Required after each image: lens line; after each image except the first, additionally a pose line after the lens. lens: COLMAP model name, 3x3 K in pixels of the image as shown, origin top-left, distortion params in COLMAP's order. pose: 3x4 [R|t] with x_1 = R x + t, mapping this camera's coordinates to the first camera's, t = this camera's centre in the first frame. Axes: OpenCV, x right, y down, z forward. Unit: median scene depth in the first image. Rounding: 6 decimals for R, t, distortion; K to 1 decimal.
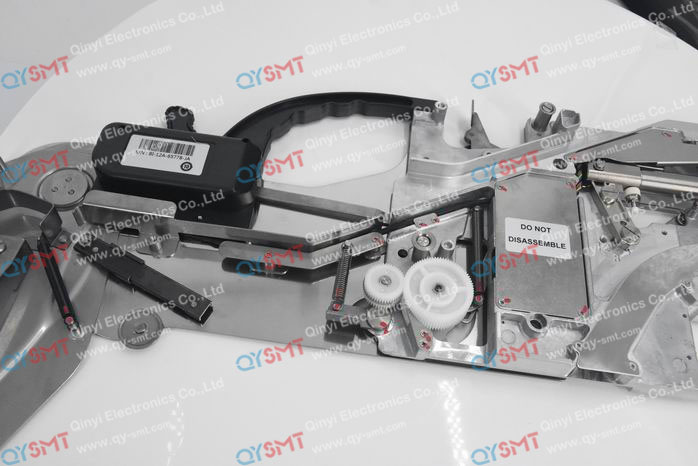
lens RADIAL K [[666.6, 0, 349.1], [0, 666.6, 233.7], [0, 0, 1]] dist [0.004009, 0.000000]
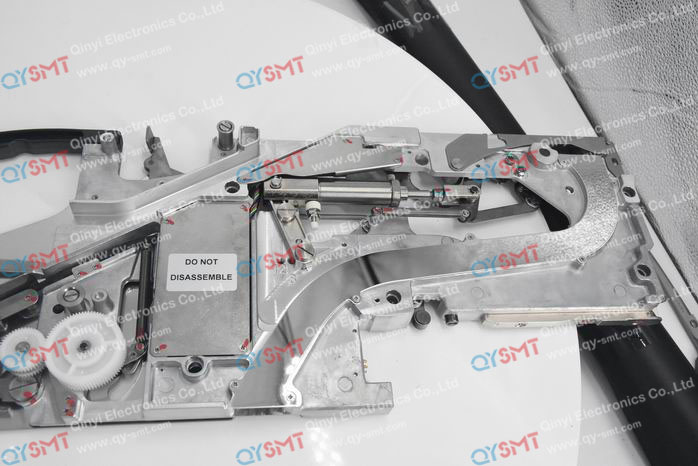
lens RADIAL K [[666.6, 0, 348.7], [0, 666.6, 232.2], [0, 0, 1]] dist [0.004009, 0.000000]
pose [[0.979964, -0.133780, 0.147559, 0.341839], [0.128995, 0.990773, 0.041576, -0.060624], [-0.151760, -0.021709, 0.988179, 0.023340]]
